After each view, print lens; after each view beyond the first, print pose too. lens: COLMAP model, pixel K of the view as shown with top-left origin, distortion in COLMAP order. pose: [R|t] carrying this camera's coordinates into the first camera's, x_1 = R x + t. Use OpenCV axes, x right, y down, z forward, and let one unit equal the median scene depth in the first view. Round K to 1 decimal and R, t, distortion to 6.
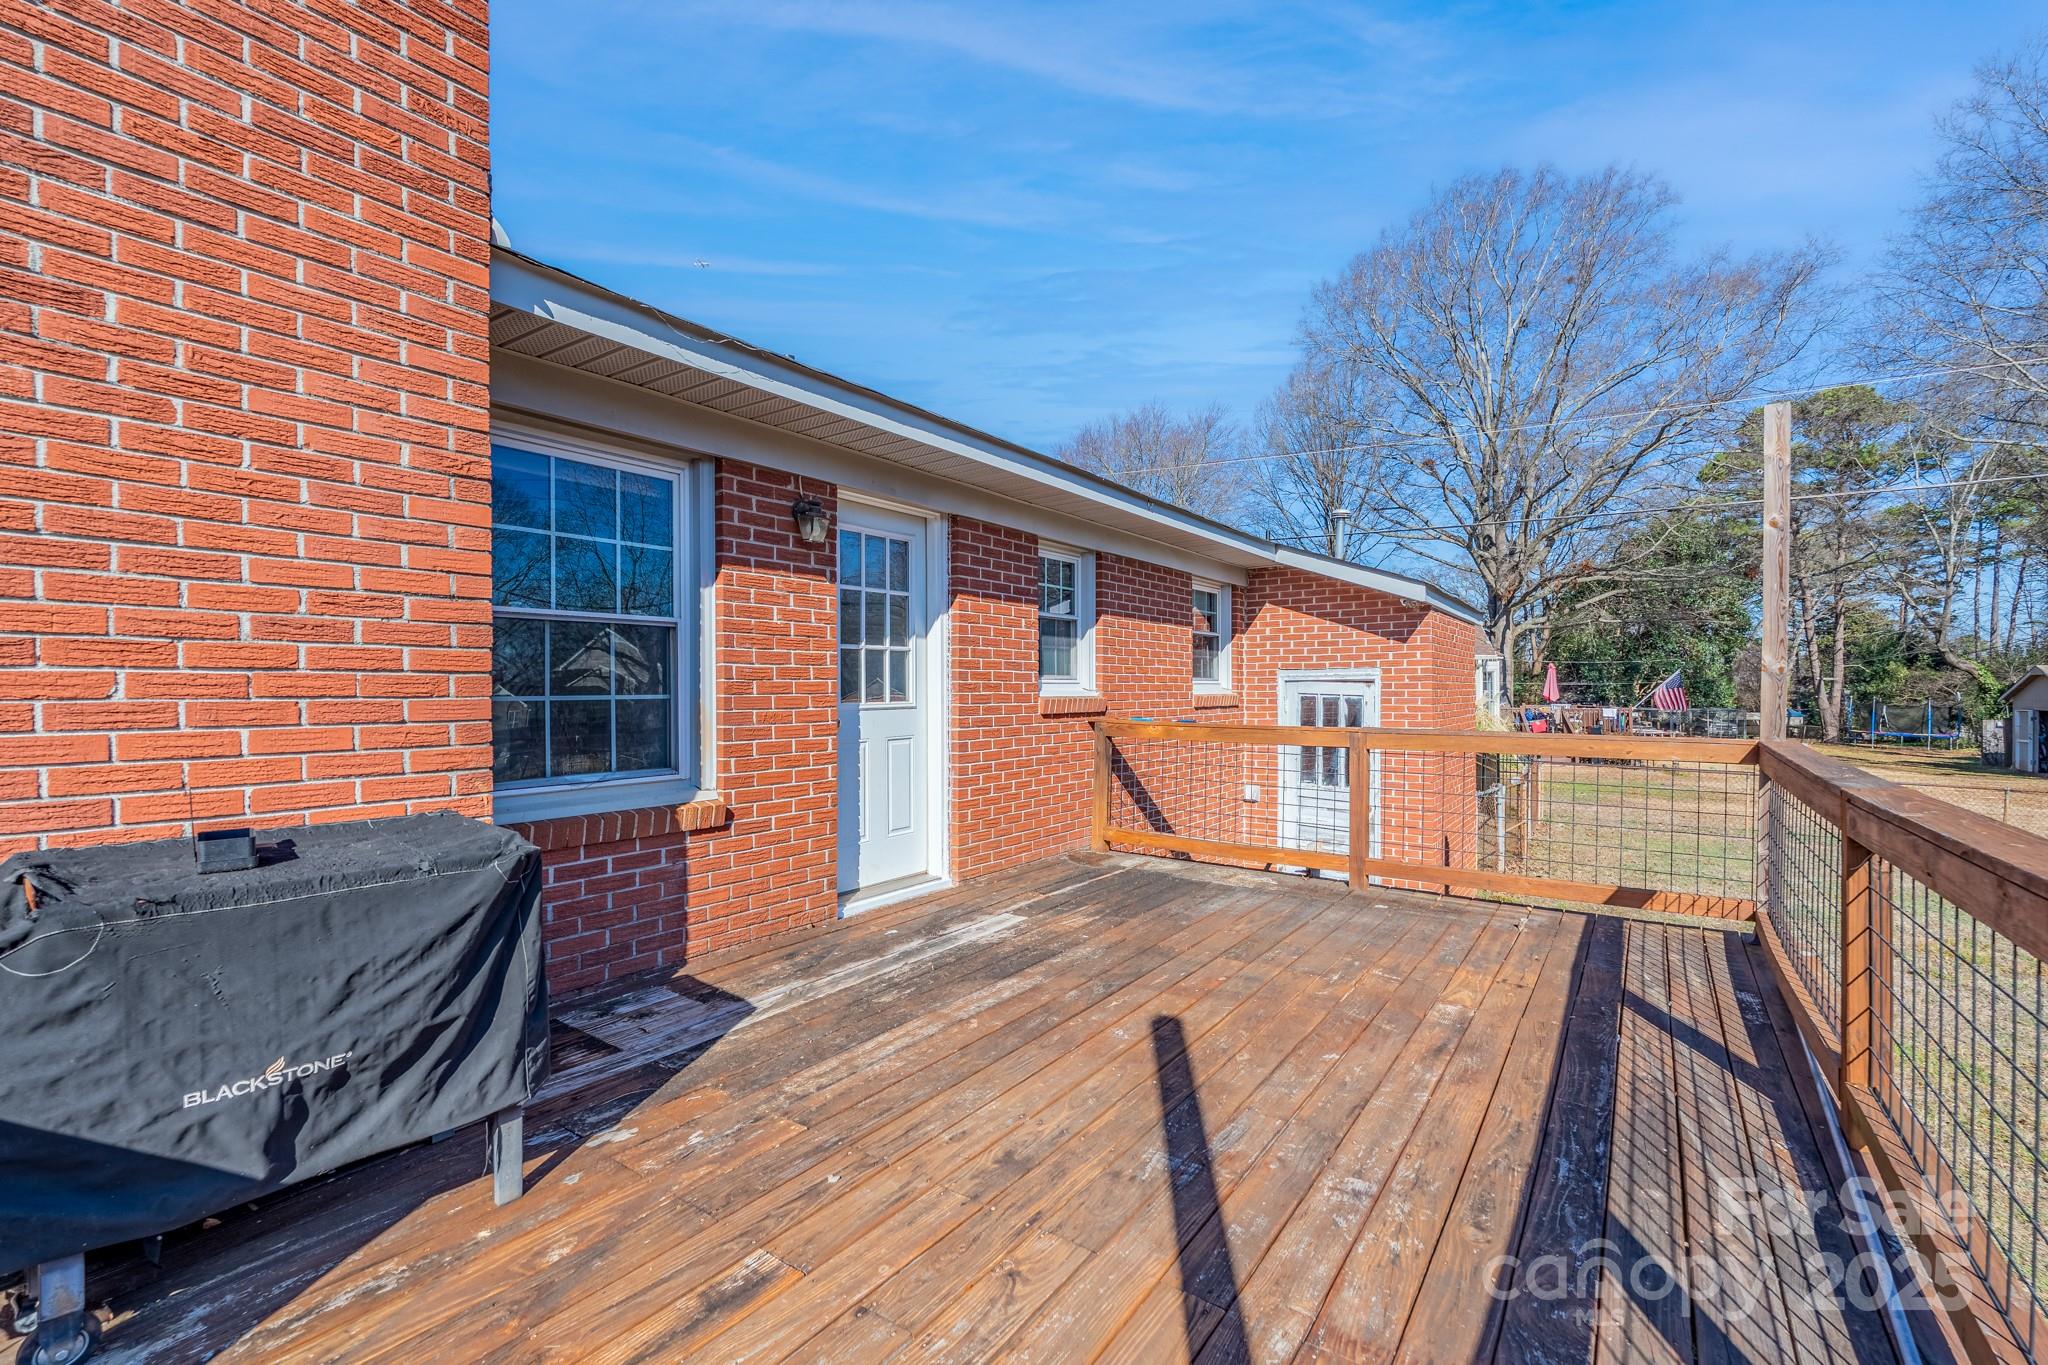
lens RADIAL K [[899.1, 0, 1024.0], [0, 899.1, 682.5], [0, 0, 1]] dist [-0.001107, 0.000141]
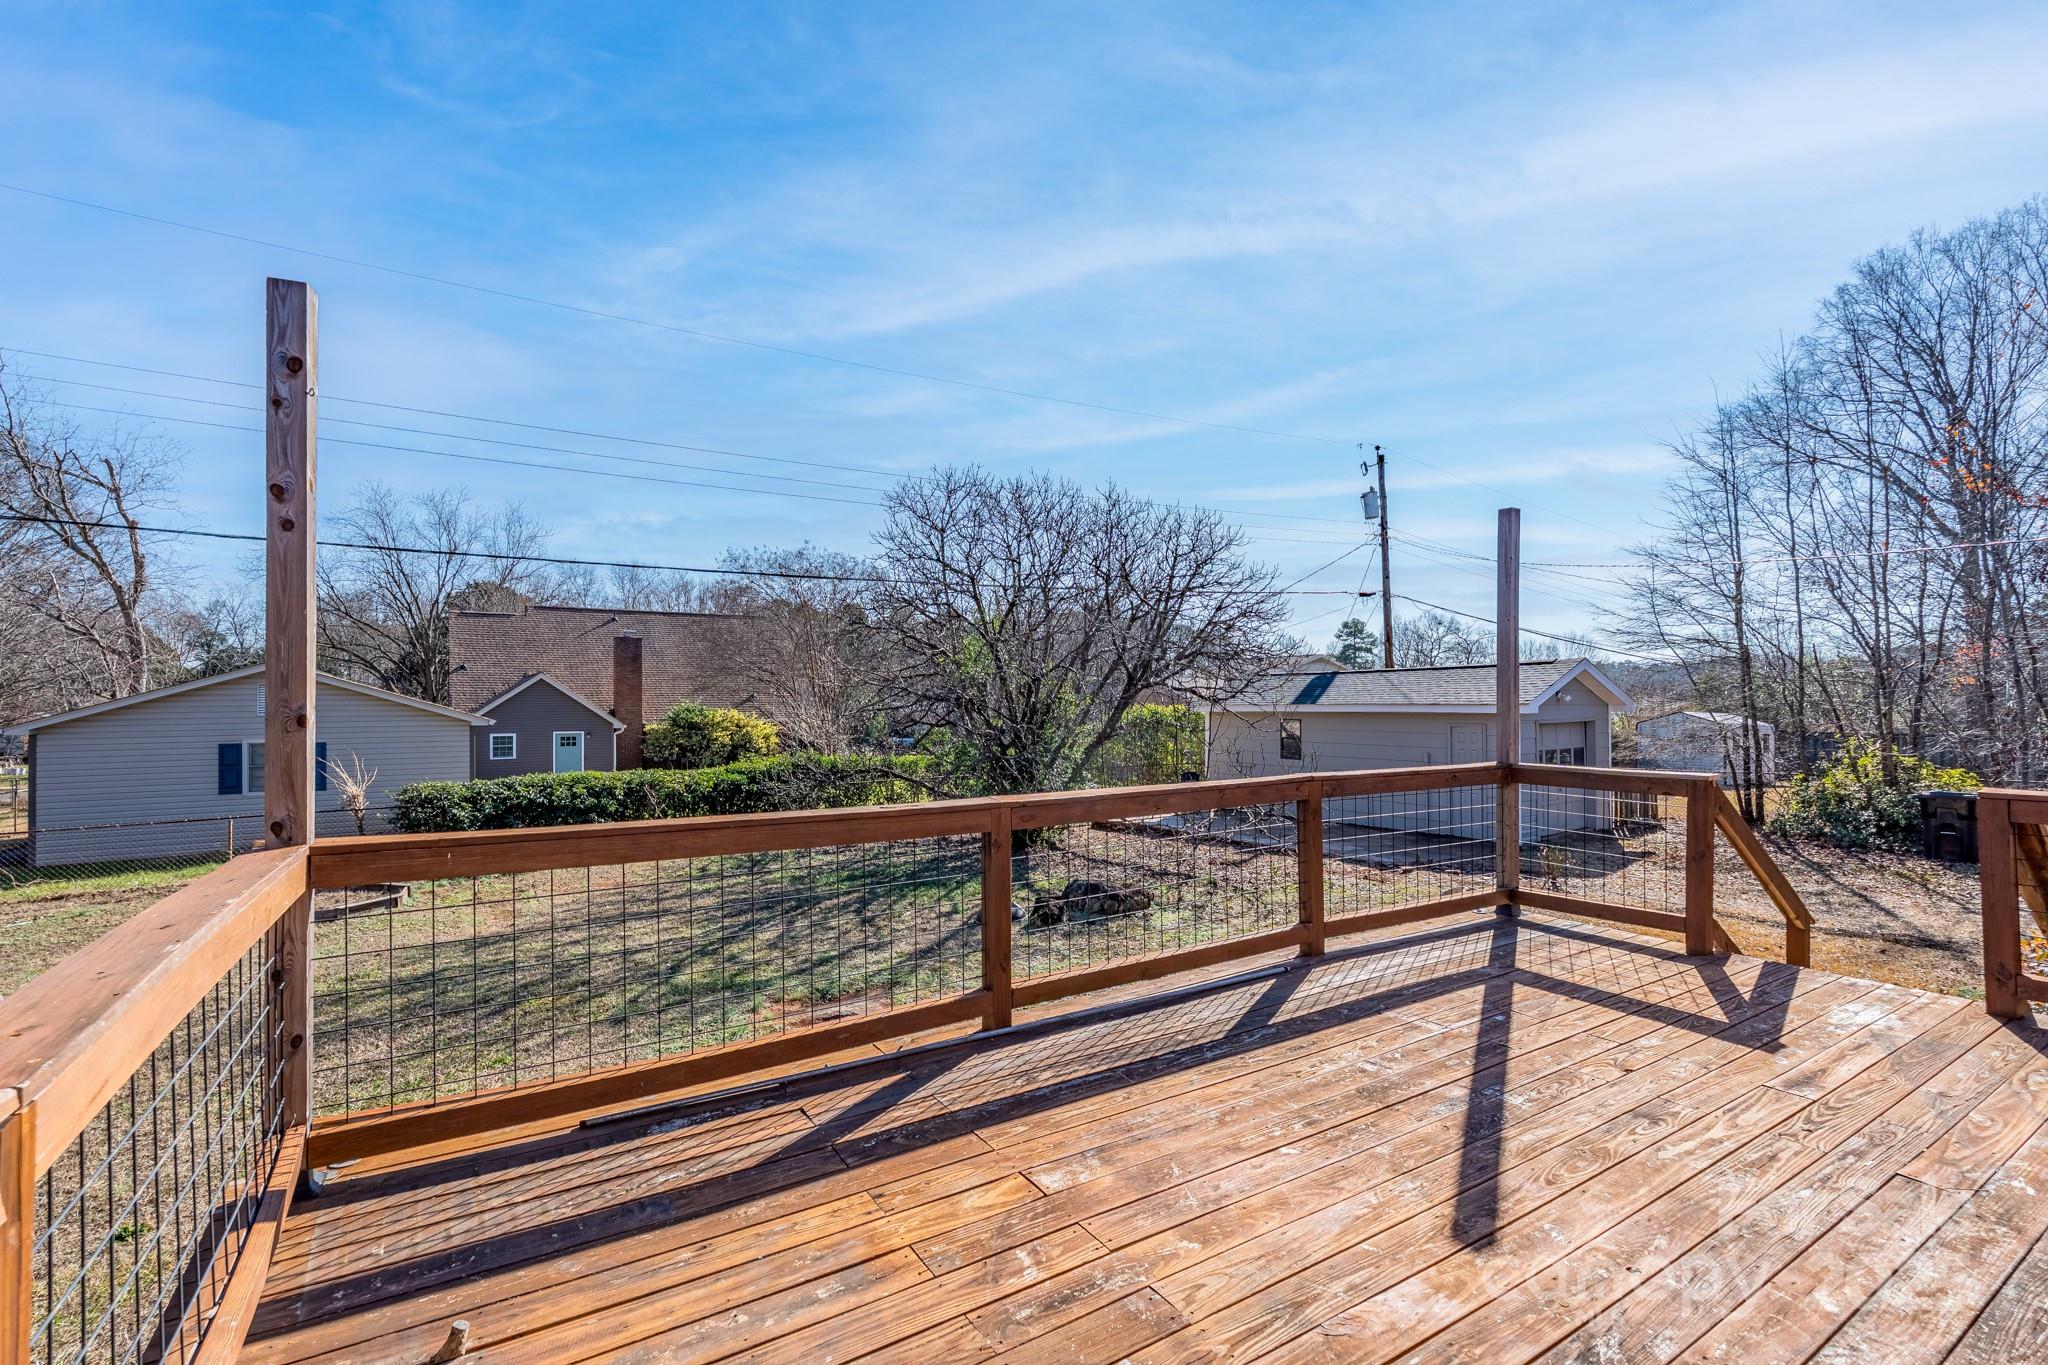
lens RADIAL K [[899.1, 0, 1024.0], [0, 899.1, 682.5], [0, 0, 1]] dist [-0.001107, 0.000141]
pose [[-0.916026, 0.004724, 0.401091, 0.202618], [0.000045, 0.999932, -0.011675, -0.046634], [-0.401119, -0.010677, -0.915964, 1.799612]]
